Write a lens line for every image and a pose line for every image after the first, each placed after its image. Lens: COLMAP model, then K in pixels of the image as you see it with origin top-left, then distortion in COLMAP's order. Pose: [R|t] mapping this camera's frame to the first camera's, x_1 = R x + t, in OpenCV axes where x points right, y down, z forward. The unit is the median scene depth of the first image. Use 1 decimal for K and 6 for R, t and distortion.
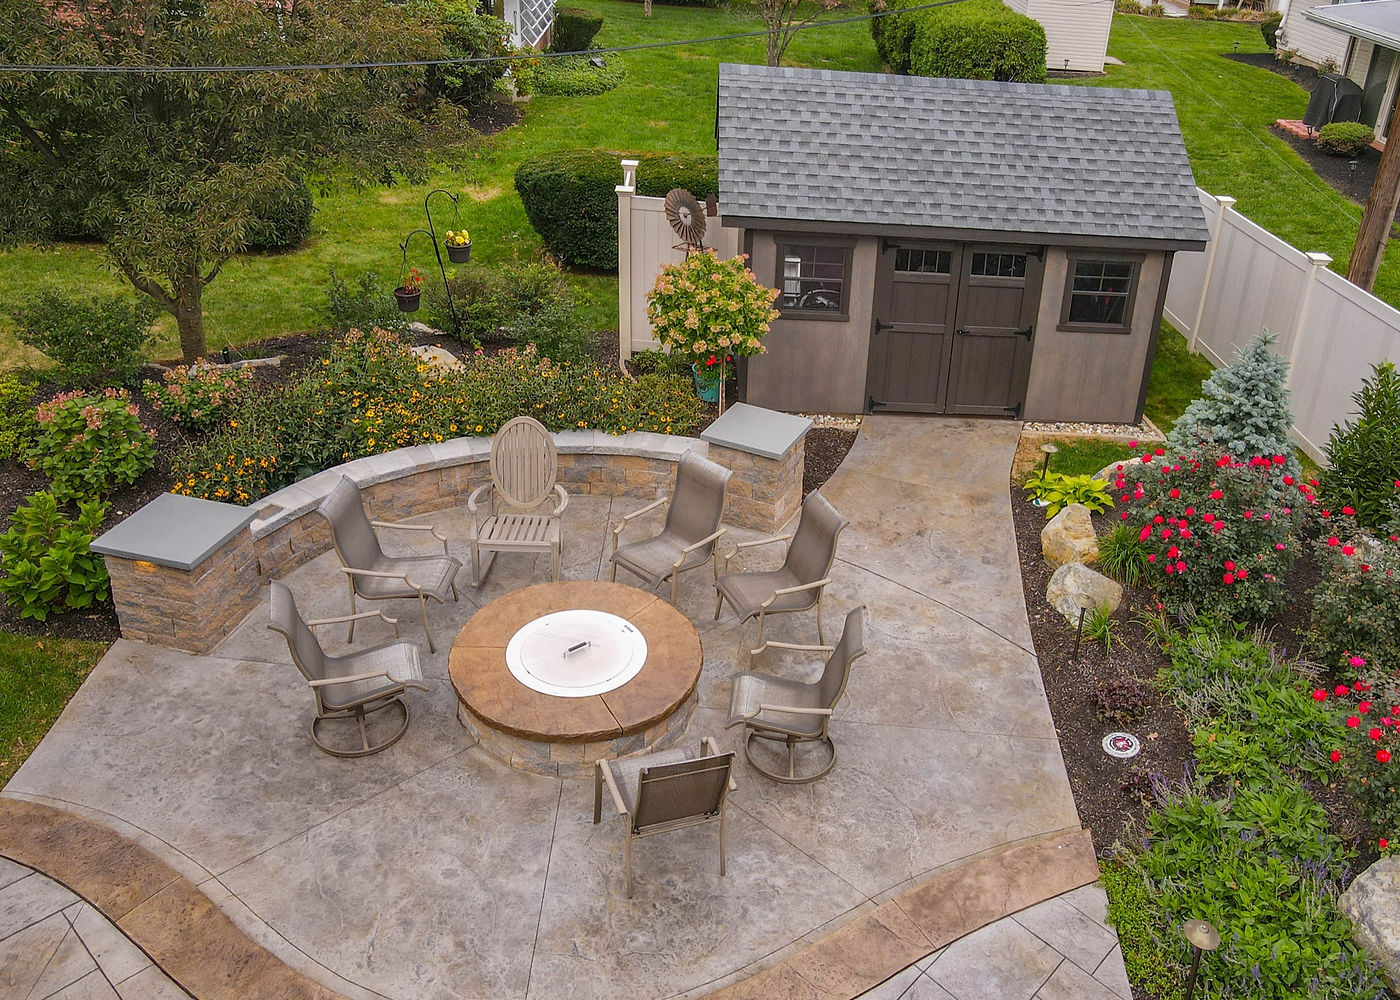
lens RADIAL K [[1188.8, 0, 788.5], [0, 1188.8, 380.3], [0, 0, 1]] dist [0.005695, 0.008429]
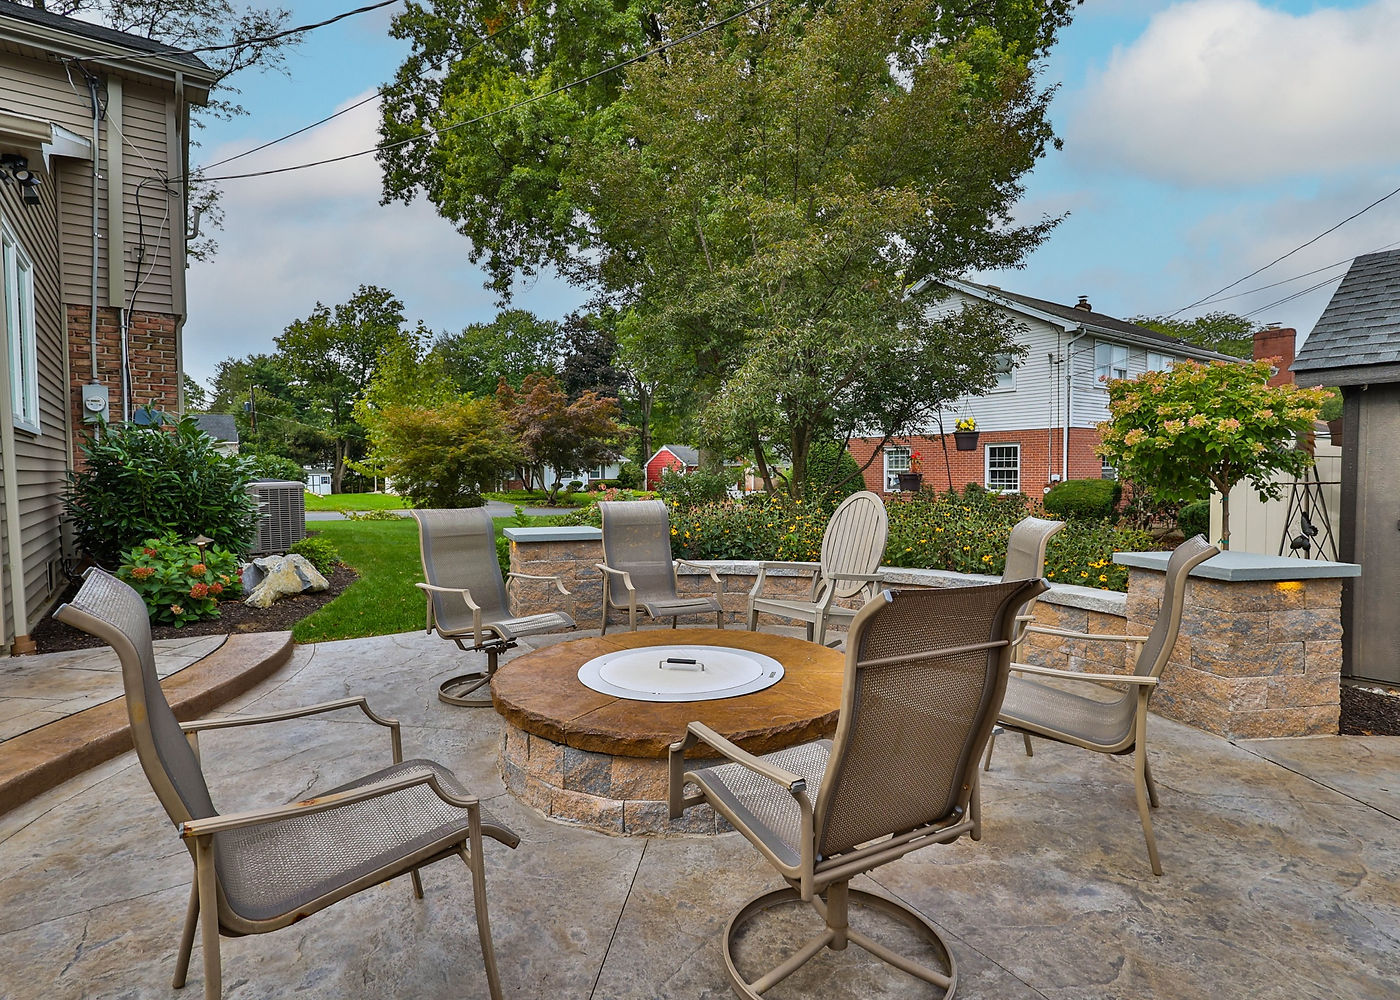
lens RADIAL K [[738.2, 0, 700.0], [0, 738.2, 514.7], [0, 0, 1]] dist [-0.002498, 0.001844]
pose [[0.549648, -0.023943, -0.835053, 0.142364], [-0.298955, 0.927754, -0.223380, 0.183569], [0.780072, 0.372424, 0.502780, 0.594144]]
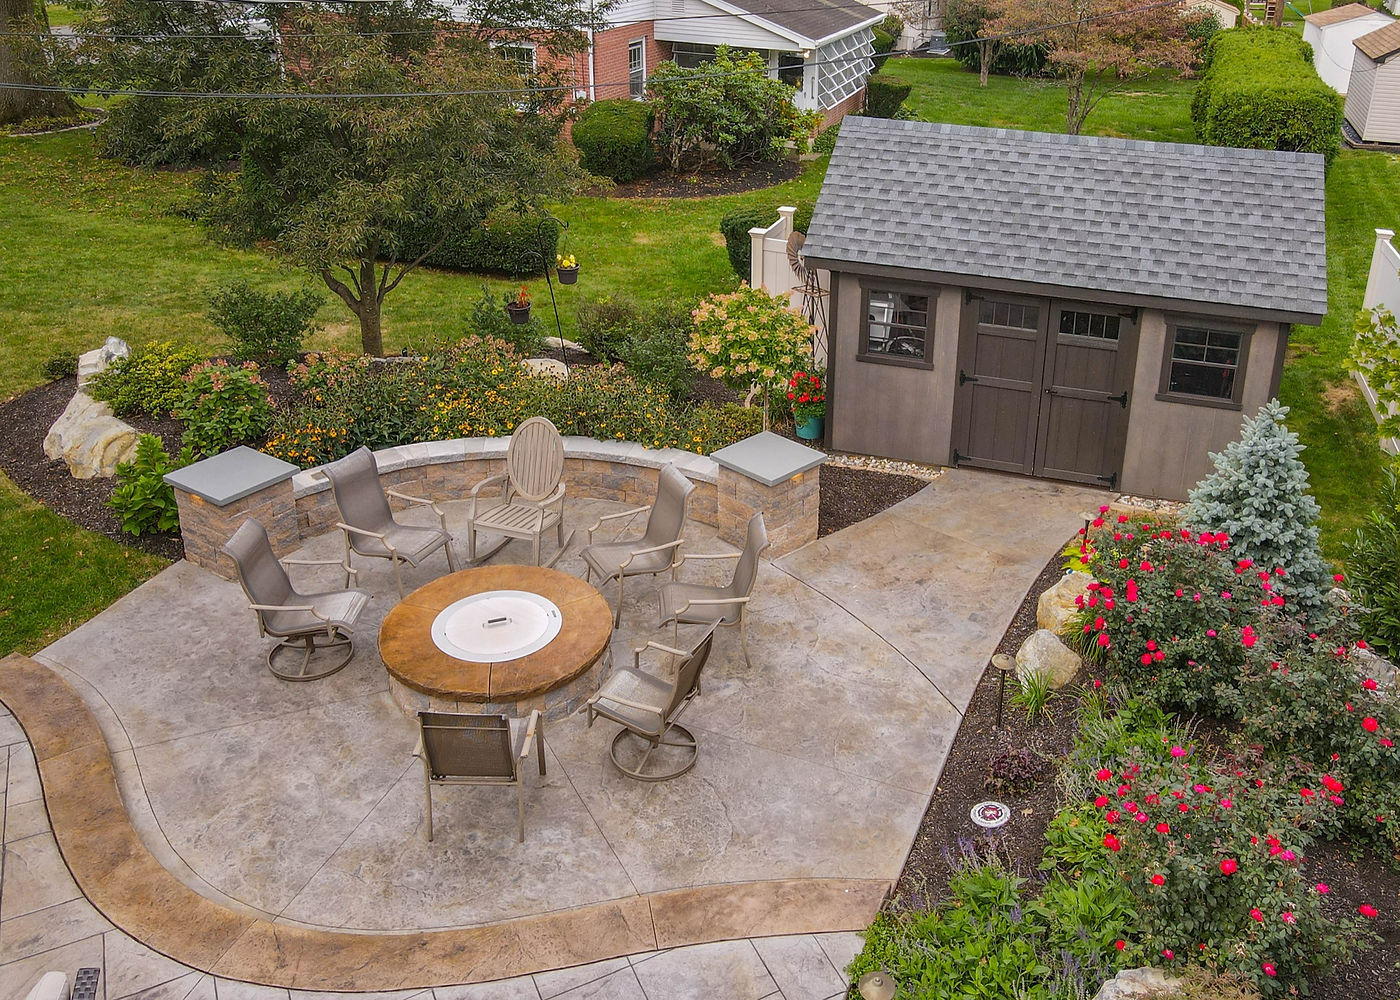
lens RADIAL K [[1188.8, 0, 788.5], [0, 1188.8, 370.0], [0, 0, 1]] dist [0.005695, 0.008429]
pose [[0.943590, 0.084756, -0.320086, 0.316555], [-0.106136, 0.993098, -0.049916, 0.016053], [0.313646, 0.081073, 0.946073, 0.021402]]
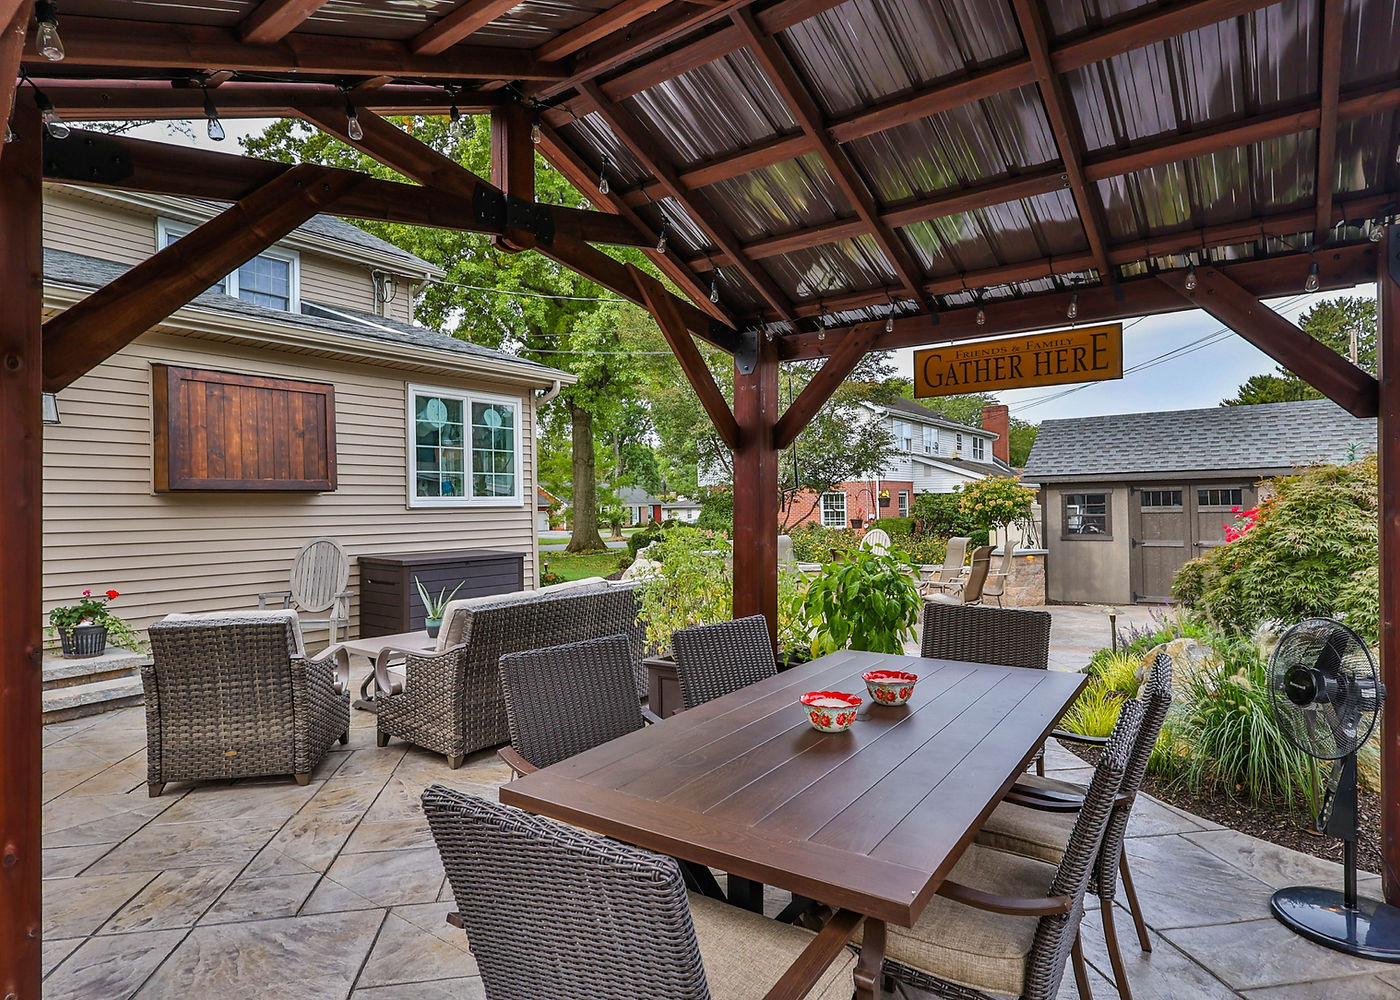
lens RADIAL K [[752.9, 0, 727.2], [0, 752.9, 522.2], [0, 0, 1]] dist [-0.000047, 0.002752]
pose [[0.784527, -0.071987, -0.615902, 0.336167], [-0.183337, 0.921907, -0.341284, 0.462082], [0.592373, 0.380664, 0.710063, -0.059168]]
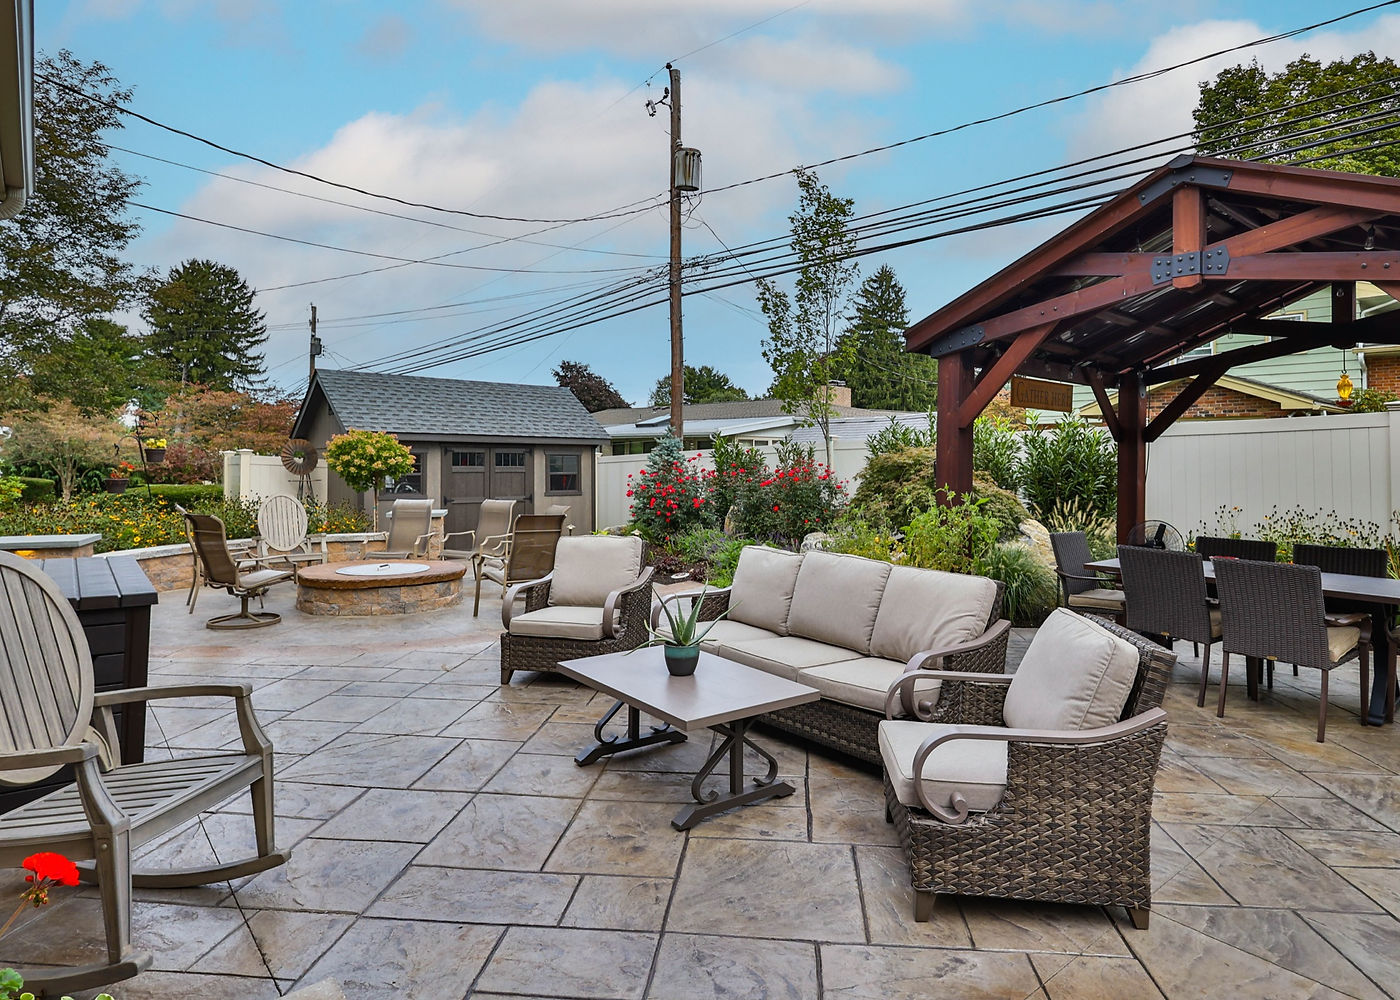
lens RADIAL K [[802.3, 0, 740.9], [0, 802.3, 436.6], [0, 0, 1]] dist [0.002488, 0.002642]
pose [[0.786383, -0.045712, 0.616046, -0.358095], [0.292144, 0.906208, -0.305679, 0.419425], [-0.544292, 0.420355, 0.725981, -0.100411]]
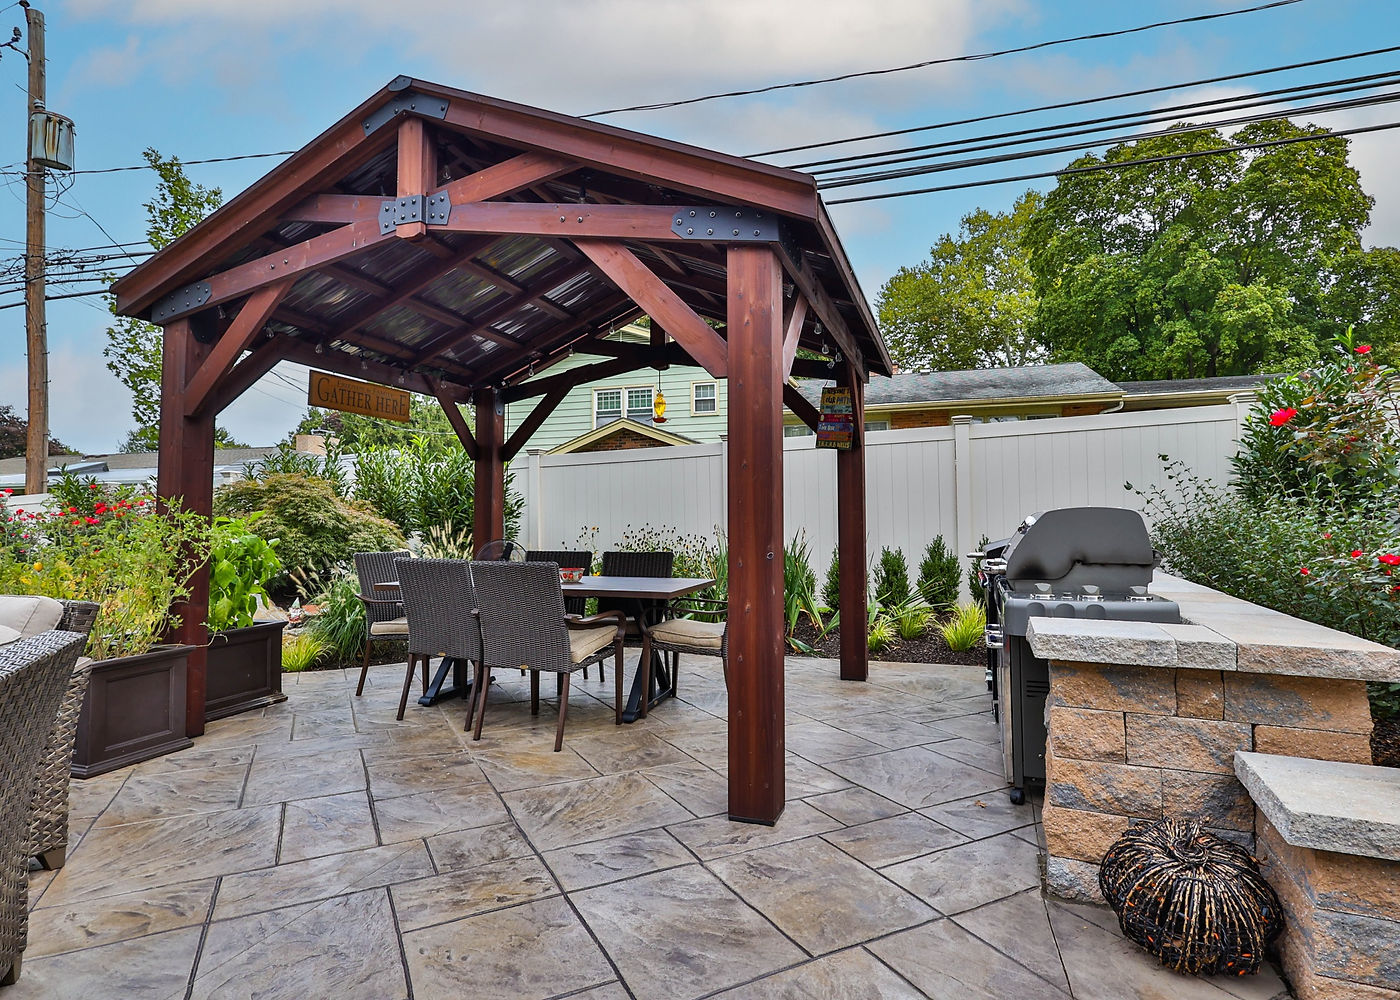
lens RADIAL K [[752.9, 0, 693.1], [0, 752.9, 495.4], [0, 0, 1]] dist [-0.000047, 0.002752]
pose [[0.360389, -0.046808, 0.931627, -0.176714], [0.411006, 0.904534, -0.113547, 0.480489], [-0.837373, 0.423826, 0.345223, -0.125446]]
